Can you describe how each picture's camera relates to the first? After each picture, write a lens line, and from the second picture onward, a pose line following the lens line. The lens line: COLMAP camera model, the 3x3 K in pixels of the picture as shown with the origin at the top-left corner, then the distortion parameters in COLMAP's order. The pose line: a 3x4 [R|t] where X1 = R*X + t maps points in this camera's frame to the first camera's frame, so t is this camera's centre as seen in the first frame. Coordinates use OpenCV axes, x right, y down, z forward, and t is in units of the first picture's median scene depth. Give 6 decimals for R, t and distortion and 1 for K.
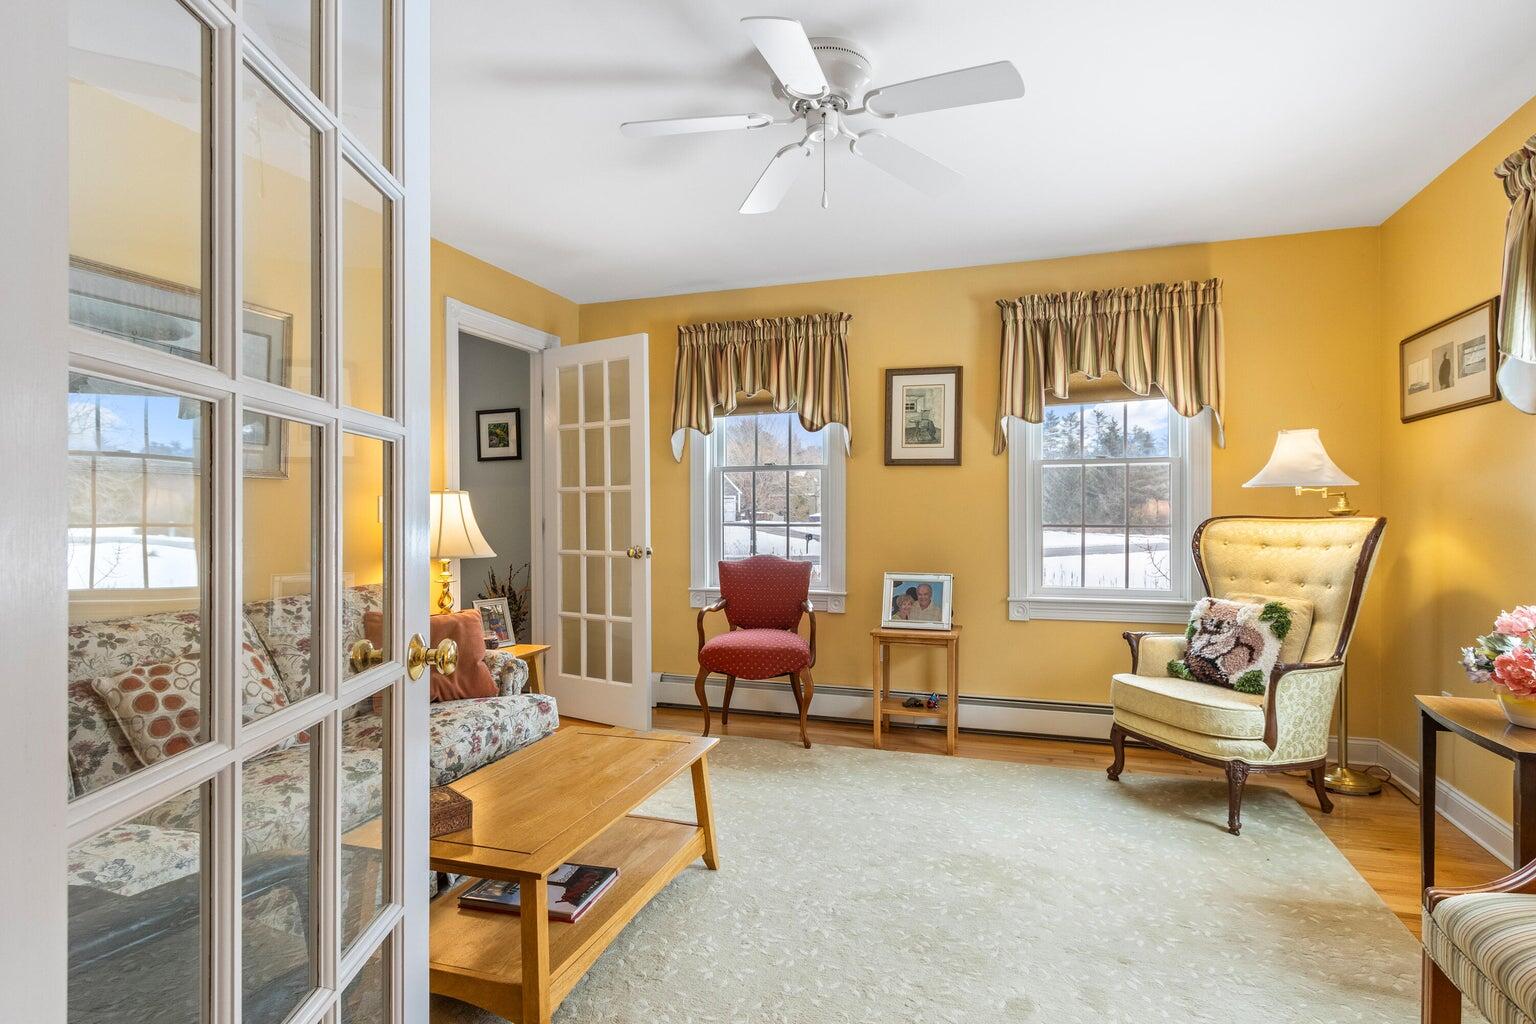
lens RADIAL K [[851.9, 0, 765.6], [0, 851.9, 513.4], [0, 0, 1]] dist [0.007687, -0.005614]
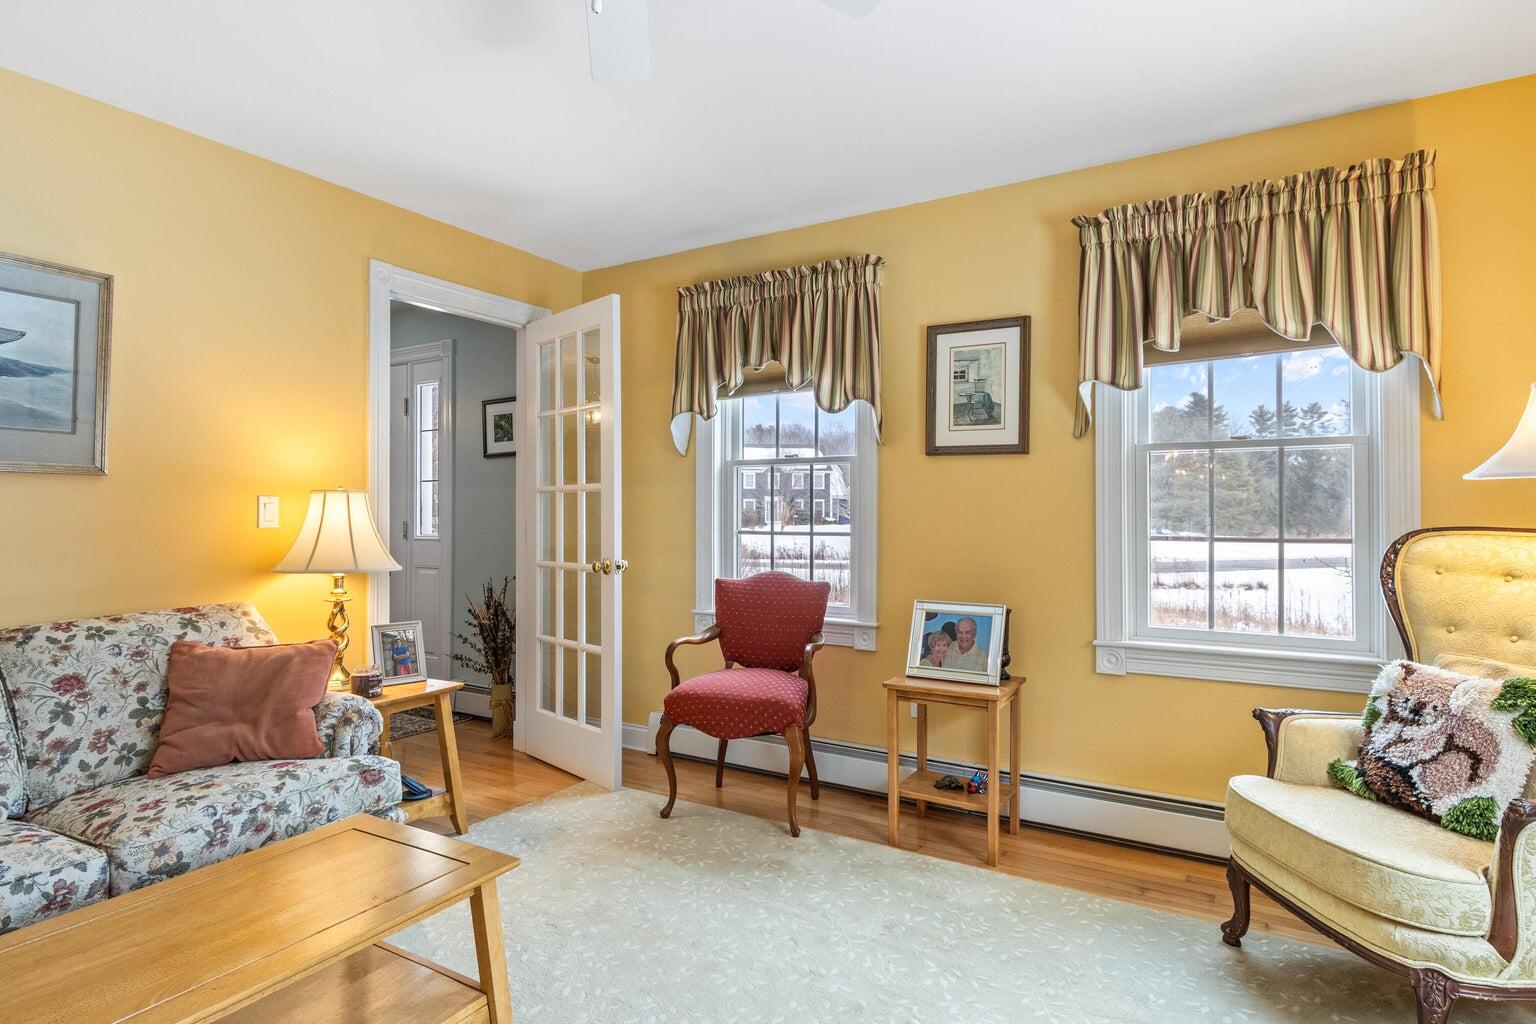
lens RADIAL K [[851.9, 0, 766.5], [0, 851.9, 503.8], [0, 0, 1]] dist [0.007687, -0.005614]
pose [[0.973039, 0.000908, -0.230638, 0.191953], [-0.004375, 0.999885, -0.014519, -0.002509], [0.230599, 0.015137, 0.972931, 0.264529]]
